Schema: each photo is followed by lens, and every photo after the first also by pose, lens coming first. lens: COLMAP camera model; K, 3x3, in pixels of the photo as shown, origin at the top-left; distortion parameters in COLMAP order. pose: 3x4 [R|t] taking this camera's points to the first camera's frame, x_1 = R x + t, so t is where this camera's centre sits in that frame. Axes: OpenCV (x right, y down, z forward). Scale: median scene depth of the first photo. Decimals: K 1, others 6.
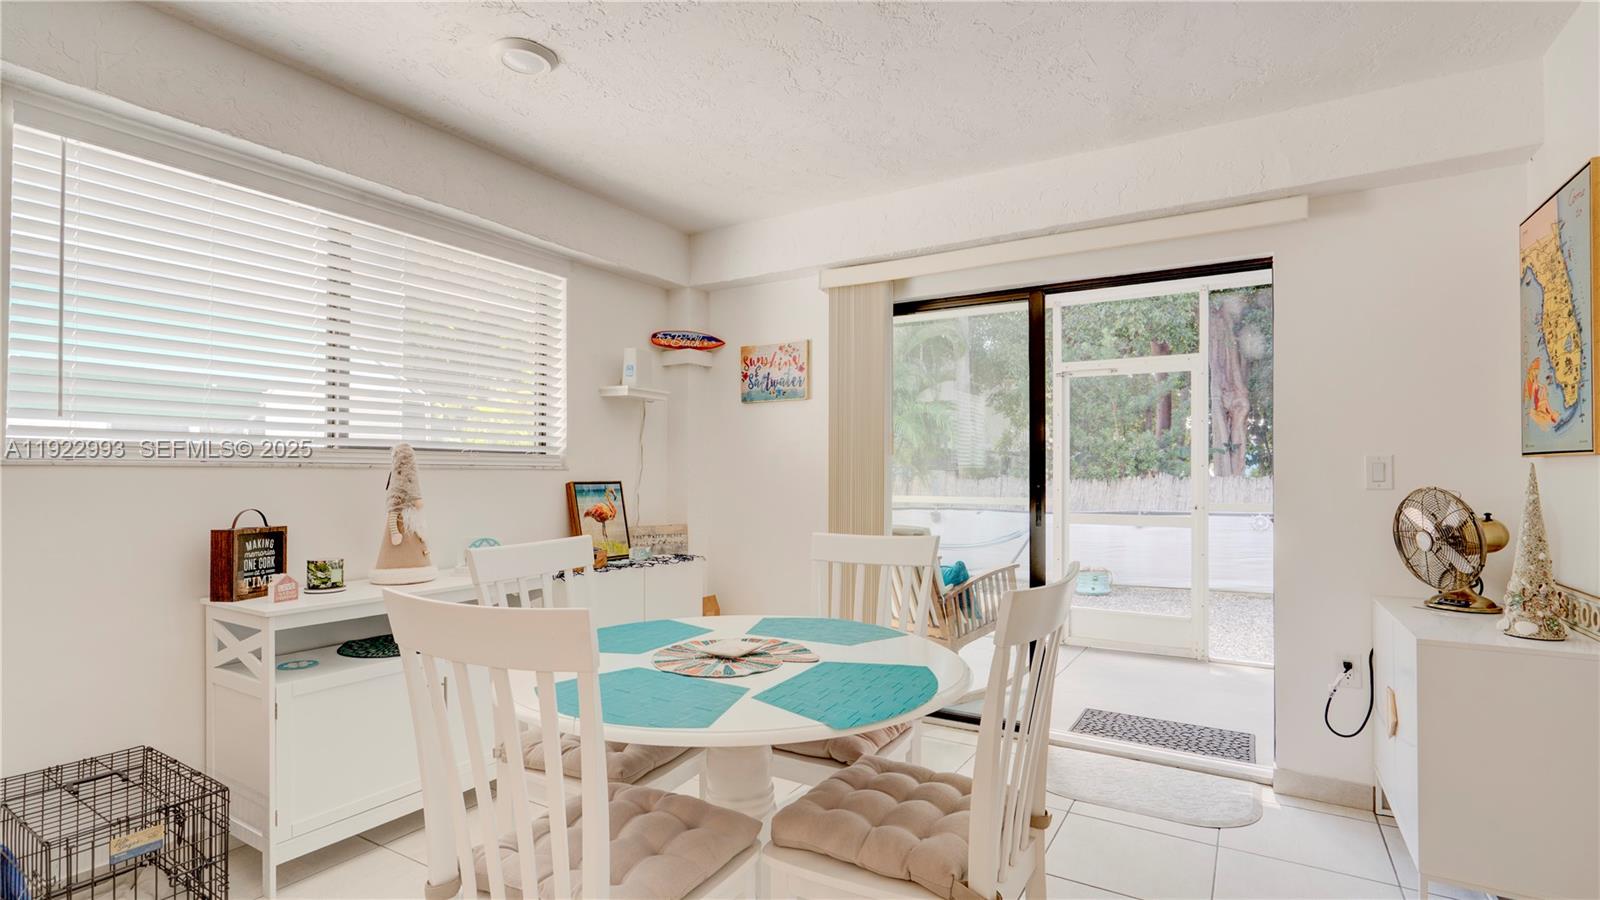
lens RADIAL K [[769.2, 0, 807.0], [0, 769.2, 461.5], [0, 0, 1]] dist [-0.009582, 0.017073]
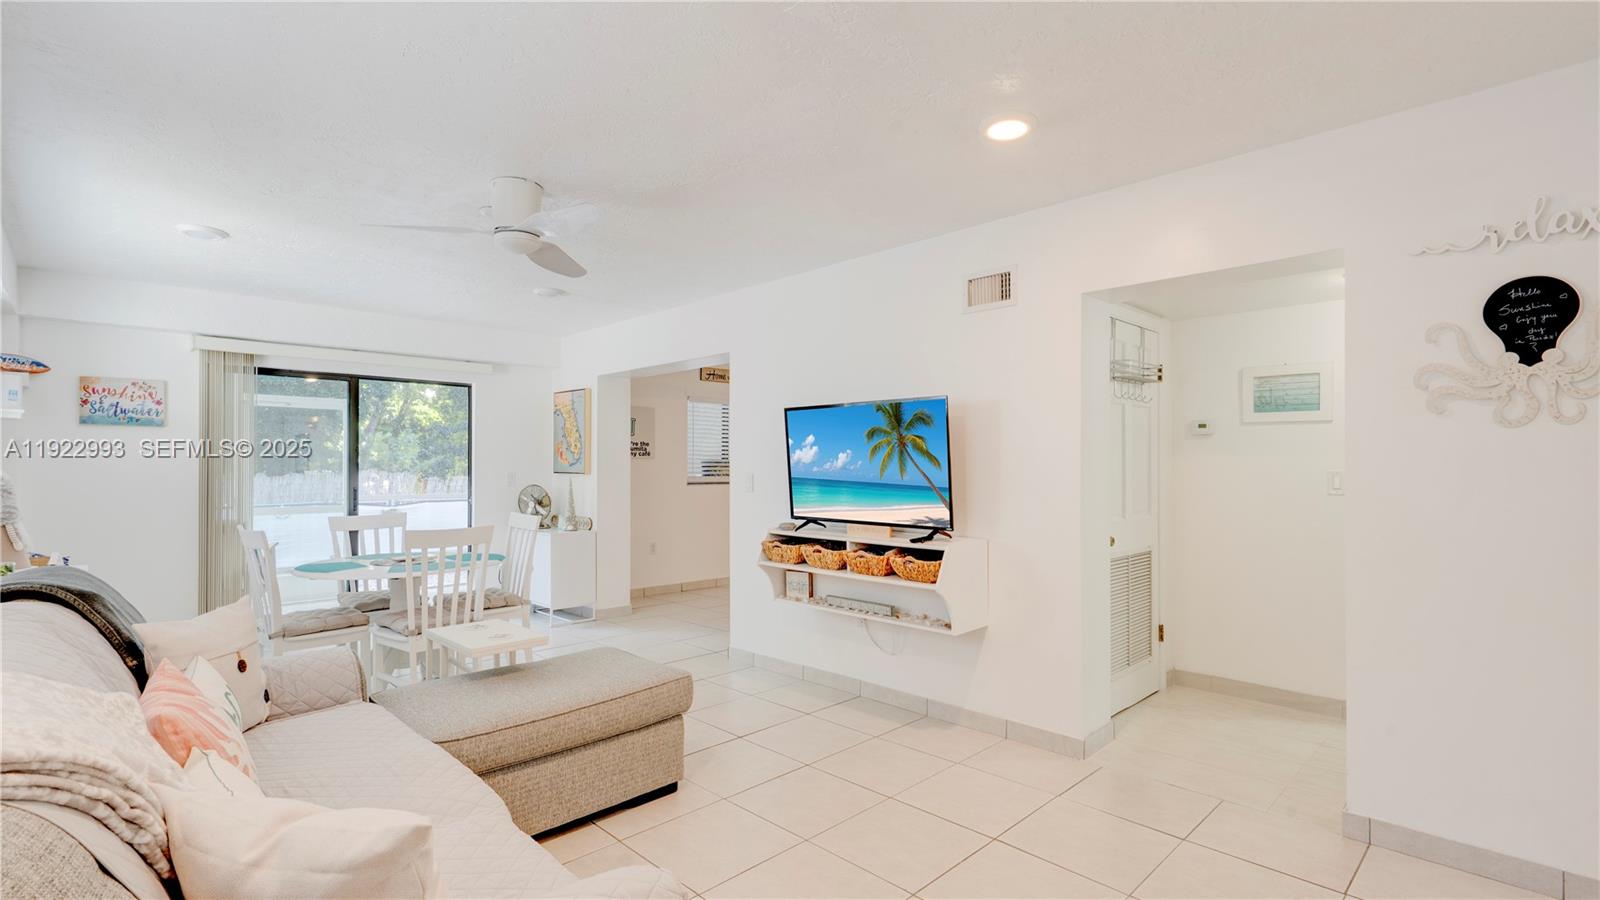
lens RADIAL K [[769.2, 0, 804.5], [0, 769.2, 456.7], [0, 0, 1]] dist [-0.009582, 0.017073]
pose [[0.219976, 0.004684, 0.975494, -1.011359], [-0.022948, 0.999737, 0.000374, -0.054777], [-0.975235, -0.022468, 0.220026, -0.333238]]
